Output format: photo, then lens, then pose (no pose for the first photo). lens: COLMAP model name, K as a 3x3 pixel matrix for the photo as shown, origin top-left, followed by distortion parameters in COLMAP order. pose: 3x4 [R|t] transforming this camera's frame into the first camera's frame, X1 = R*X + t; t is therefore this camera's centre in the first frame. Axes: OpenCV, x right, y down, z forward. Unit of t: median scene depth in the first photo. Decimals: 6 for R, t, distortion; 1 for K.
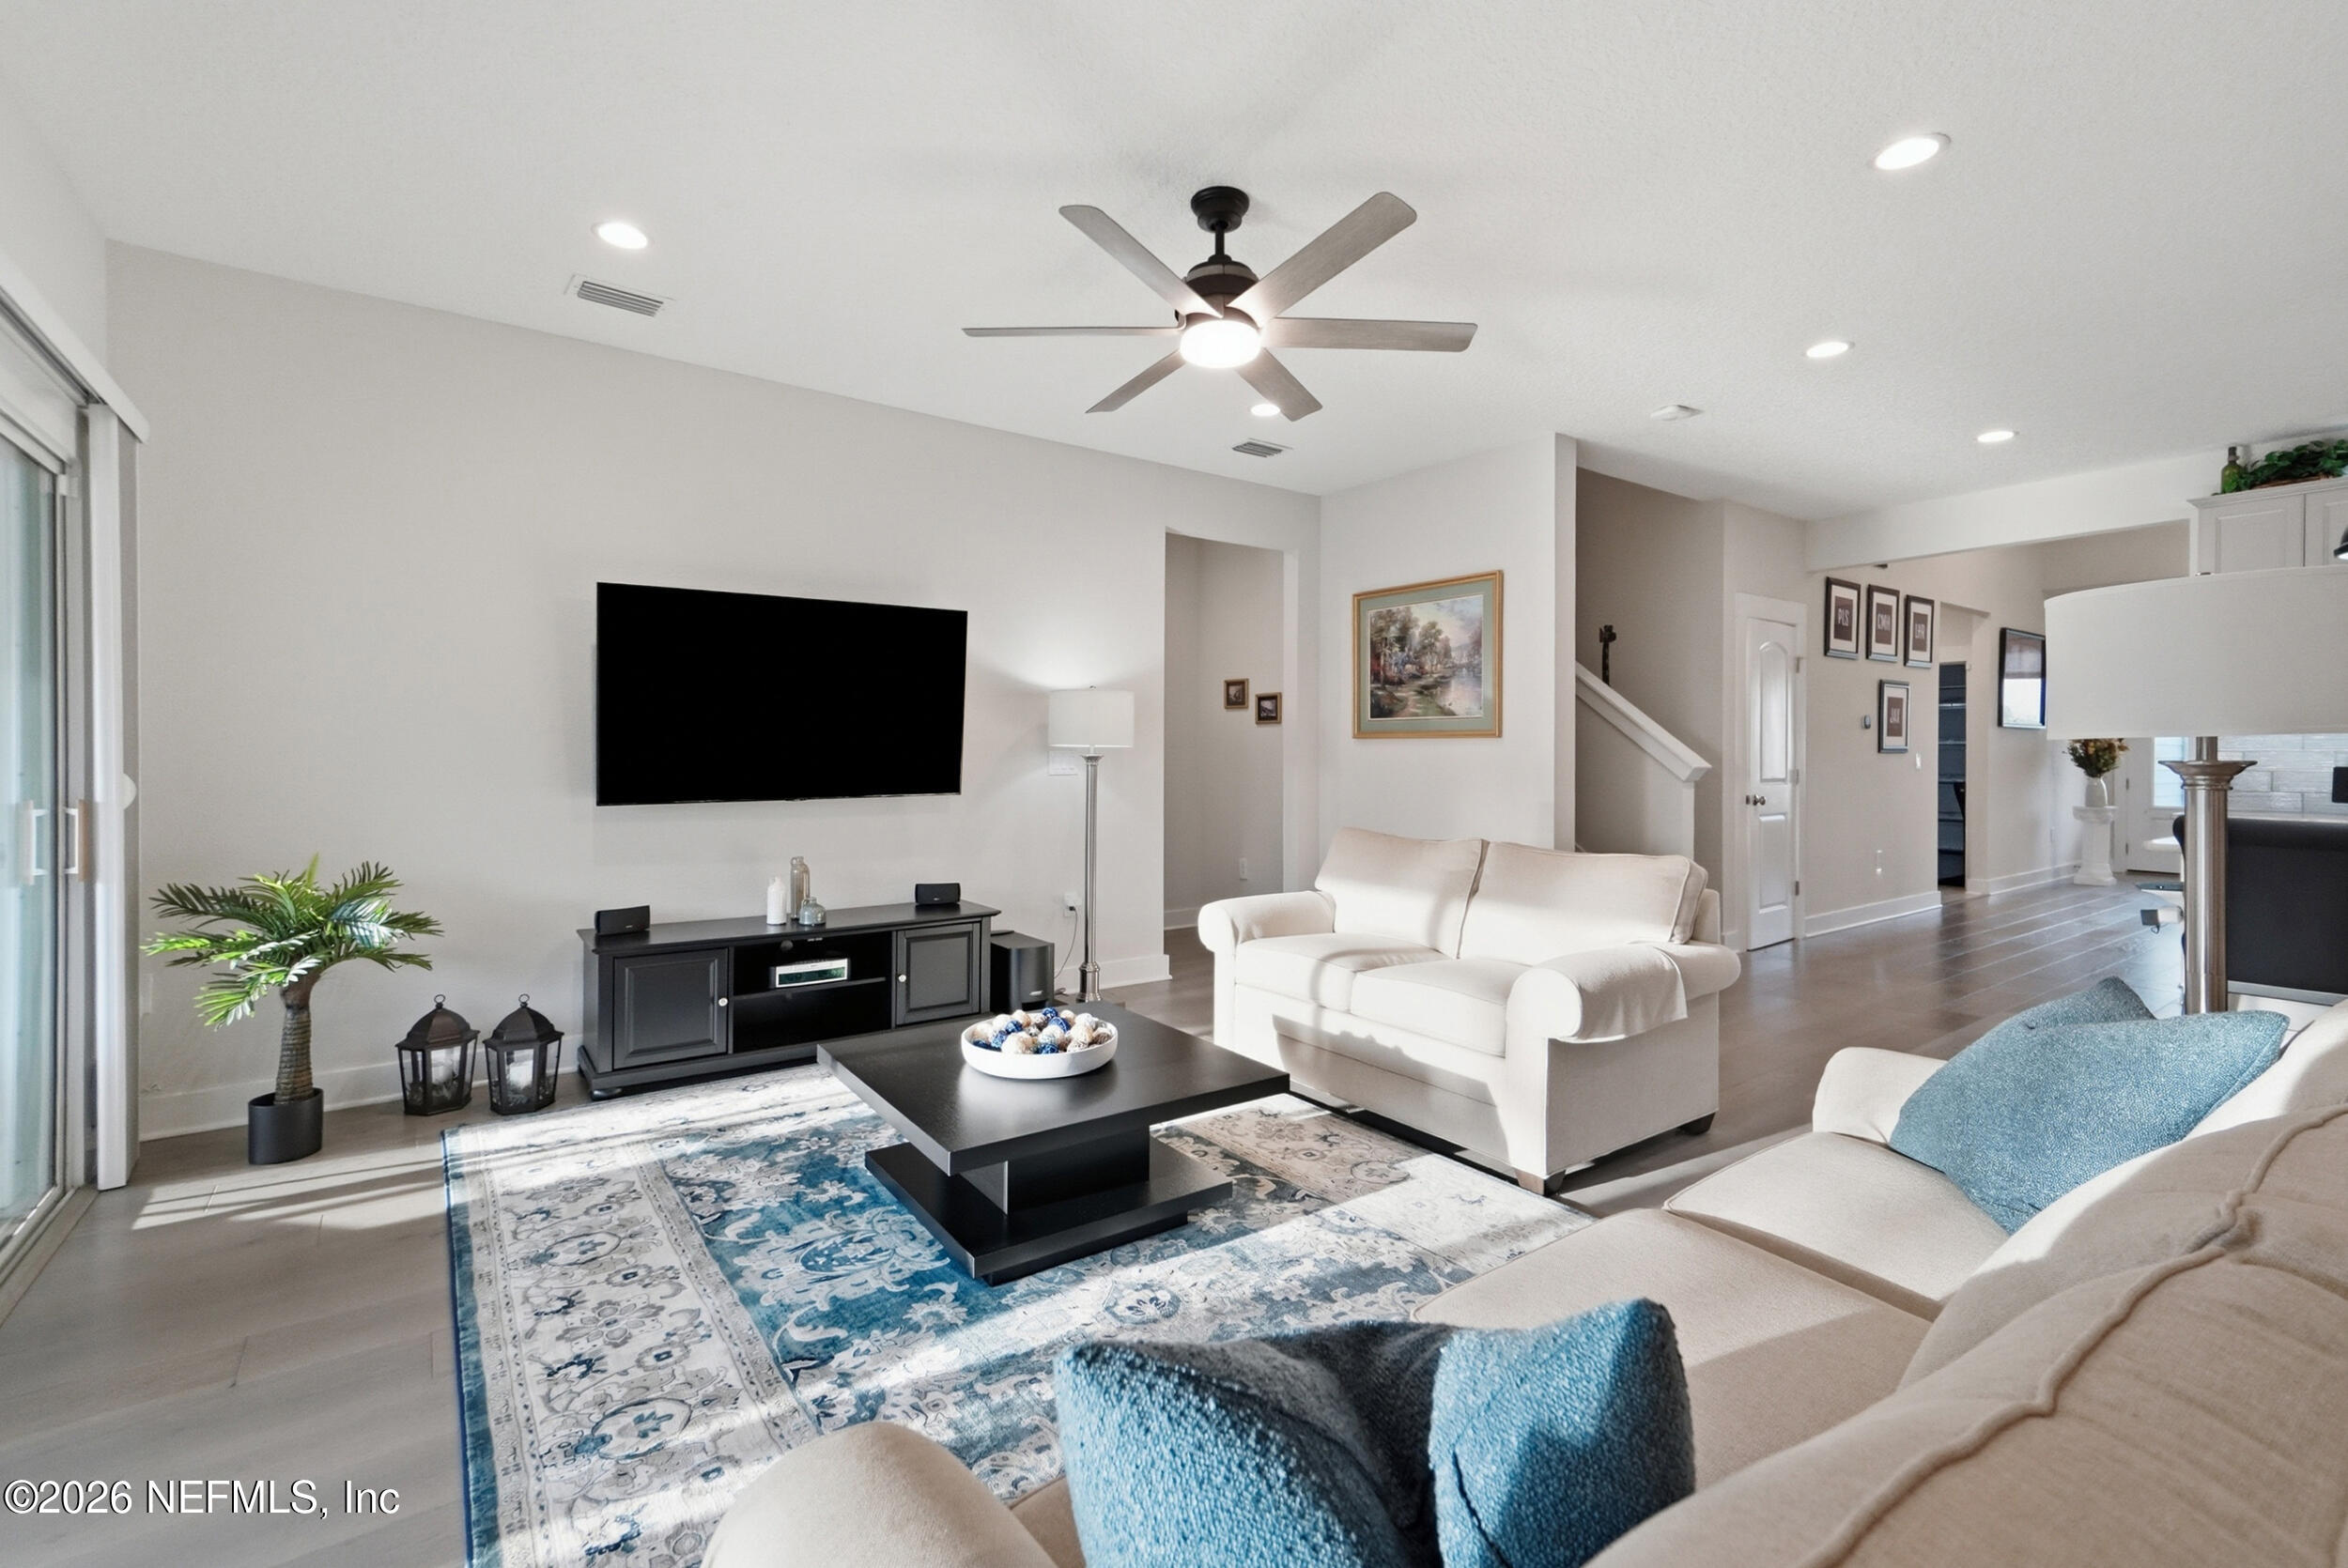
lens RADIAL K [[1024.0, 0, 1139.6], [0, 1024.0, 756.6], [0, 0, 1]] dist [0.005664, 0.000246]
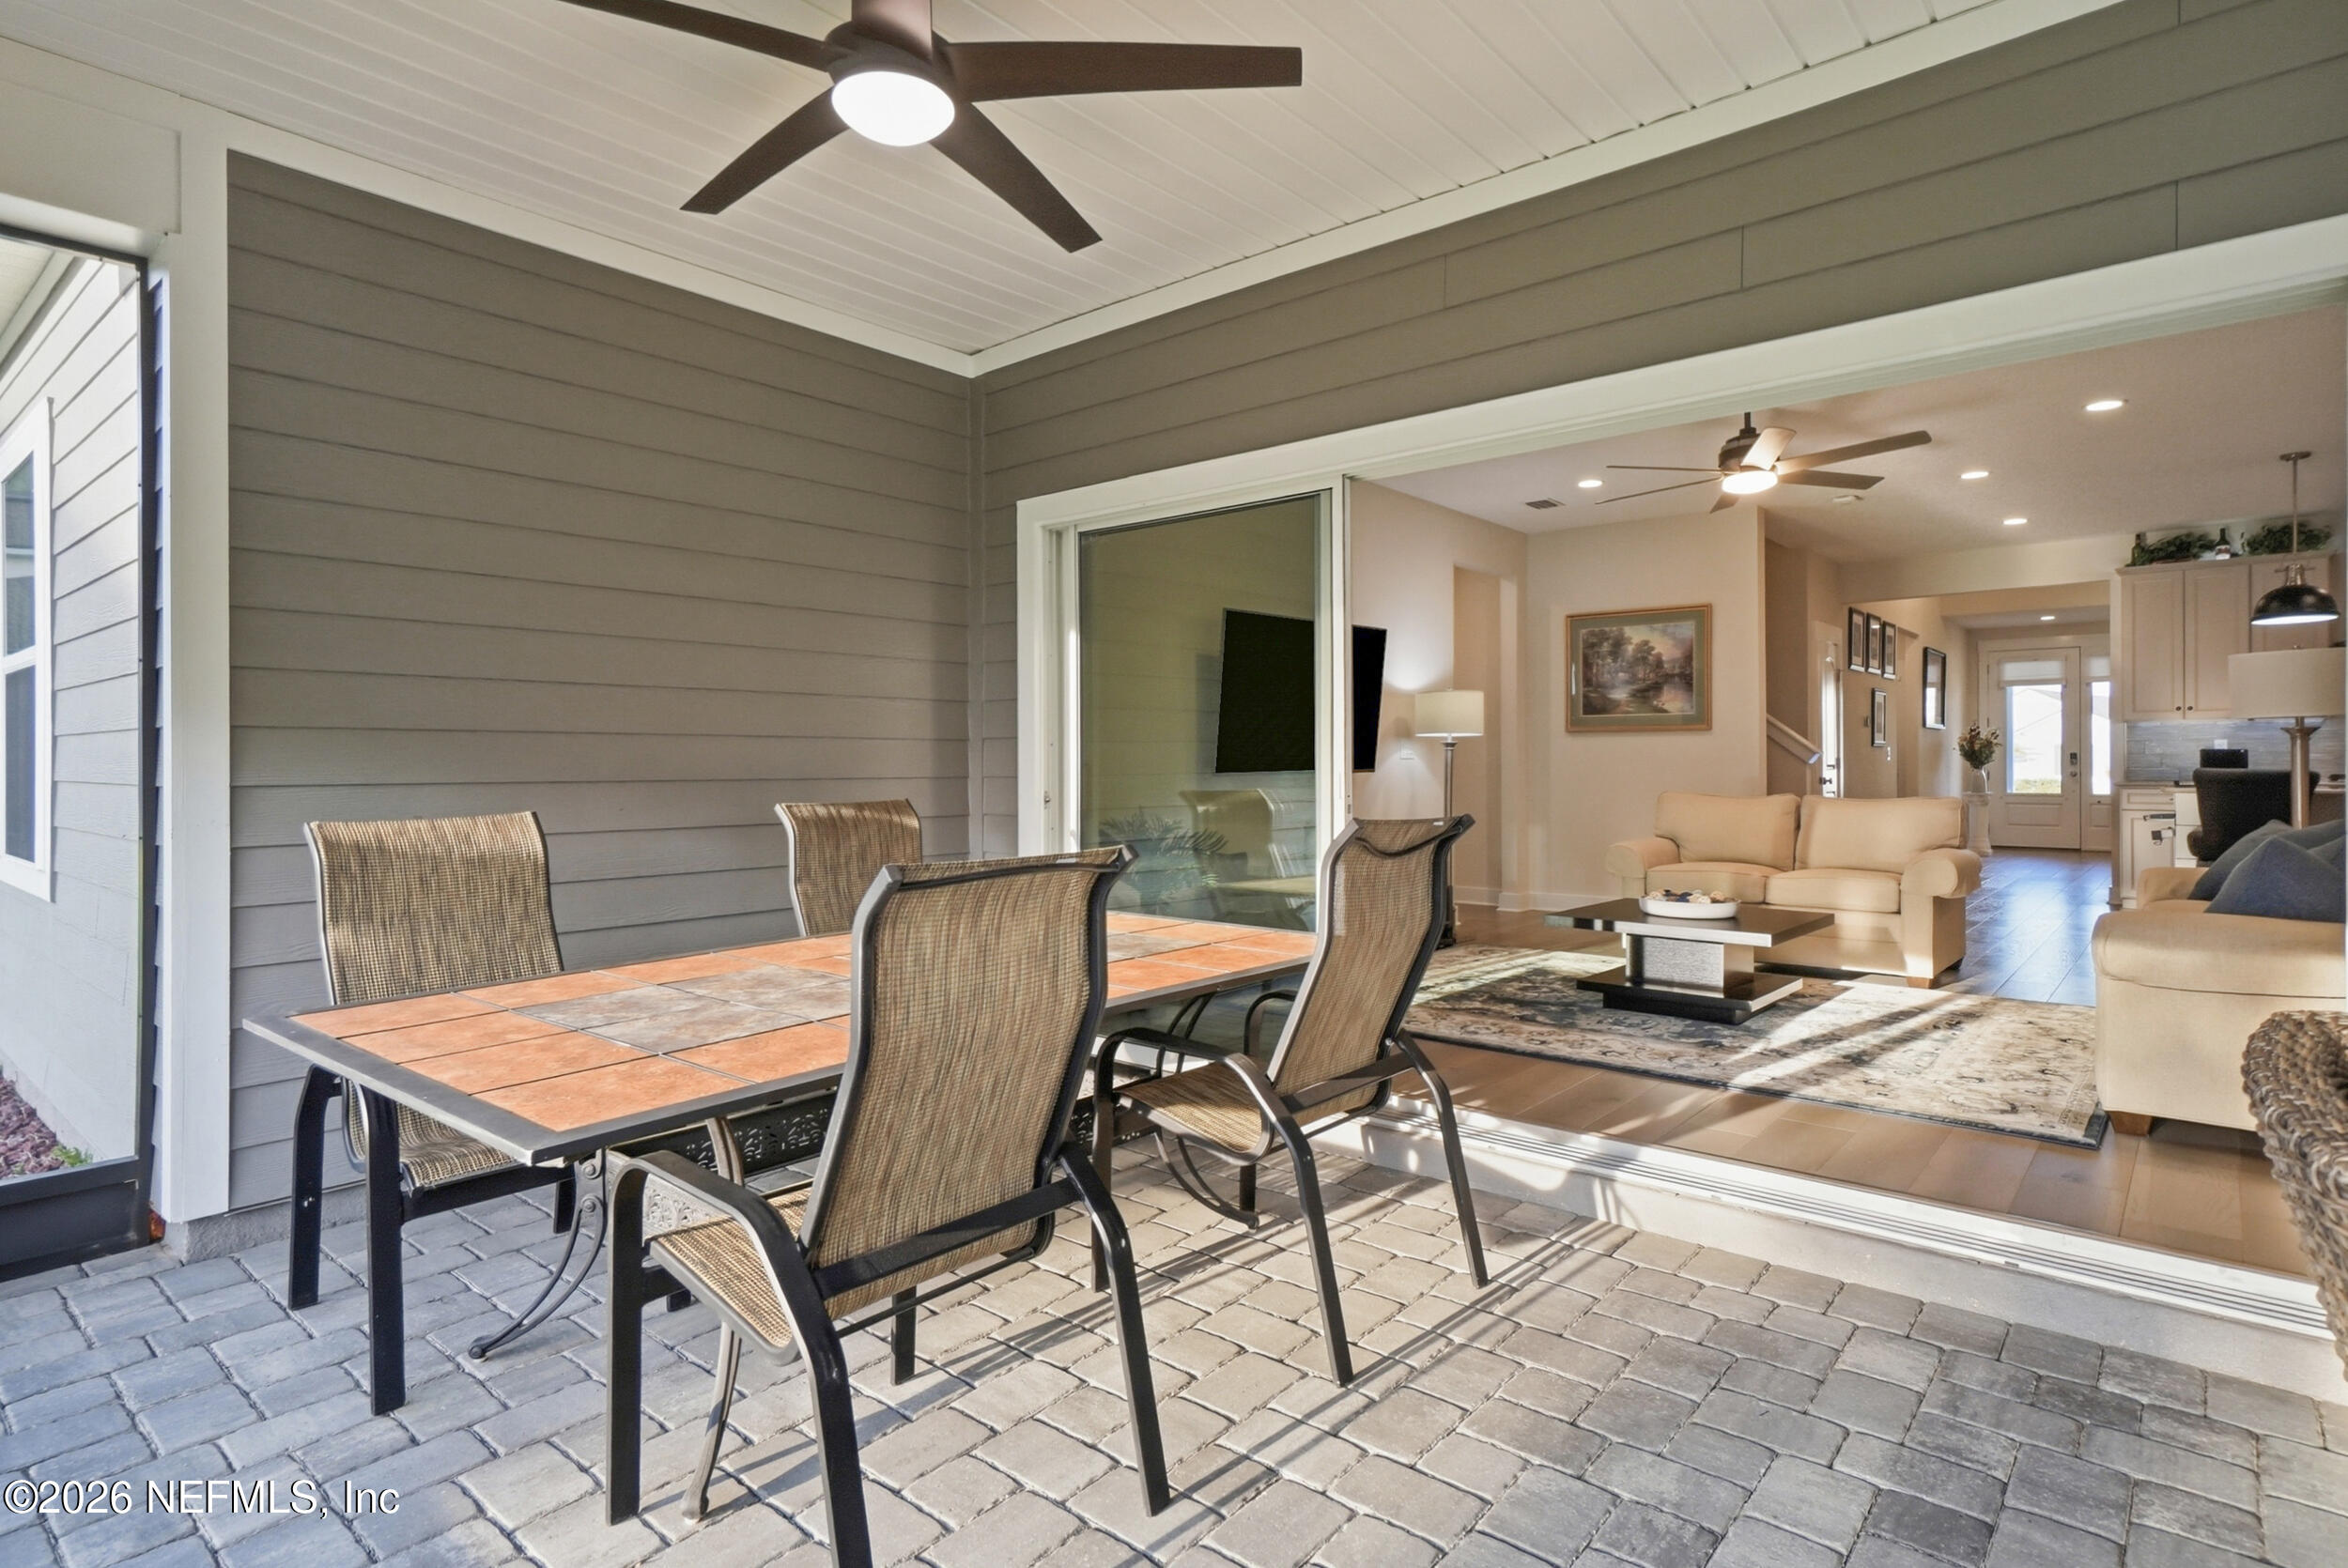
lens RADIAL K [[1231.4, 0, 1166.5], [0, 1231.4, 759.0], [0, 0, 1]] dist [0.016814, -0.000072]
pose [[0.968489, -0.003728, 0.249029, -0.726809], [0.005959, 0.999949, -0.008207, 0.028023], [-0.248985, 0.009432, 0.968461, -0.372328]]
